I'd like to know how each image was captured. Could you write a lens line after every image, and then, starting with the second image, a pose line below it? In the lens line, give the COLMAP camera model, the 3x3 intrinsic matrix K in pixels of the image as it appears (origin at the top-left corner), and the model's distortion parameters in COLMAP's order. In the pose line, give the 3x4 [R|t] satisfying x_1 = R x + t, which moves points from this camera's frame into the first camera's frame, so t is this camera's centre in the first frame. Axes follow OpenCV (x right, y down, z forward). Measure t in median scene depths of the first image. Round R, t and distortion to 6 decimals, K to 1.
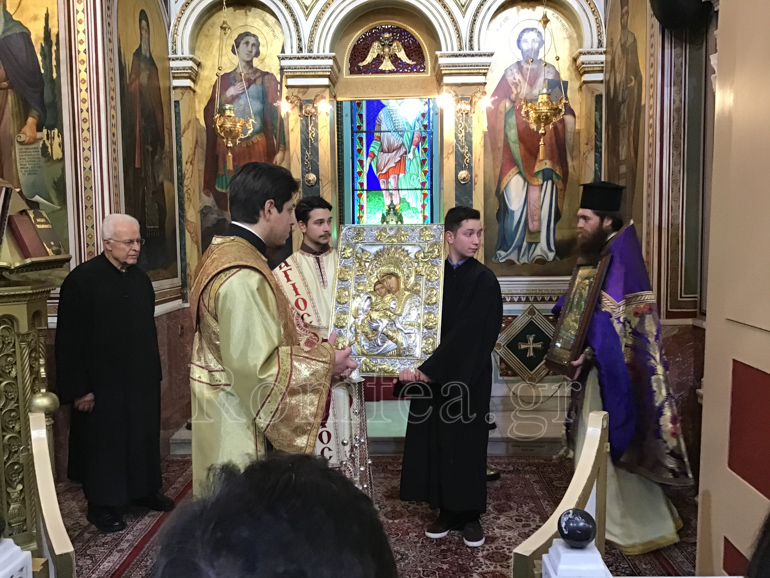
lens RADIAL K [[712.1, 0, 385.4], [0, 712.1, 286.9], [0, 0, 1]] dist [0.034301, 0.000000]
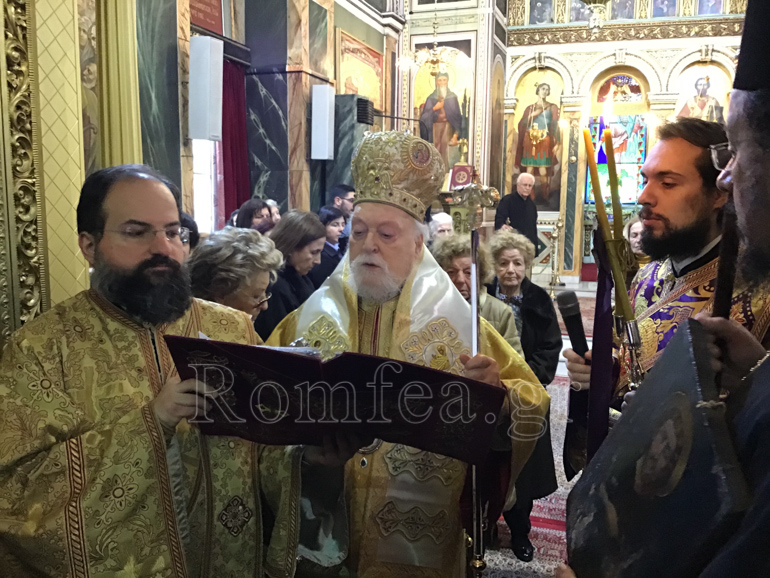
lens RADIAL K [[712.1, 0, 385.2], [0, 712.1, 290.4], [0, 0, 1]] dist [0.034301, 0.000000]
pose [[0.957682, 0.056856, -0.282158, -0.026779], [-0.043265, 0.997594, 0.054174, 0.116483], [0.284559, -0.039674, 0.957837, -0.995386]]
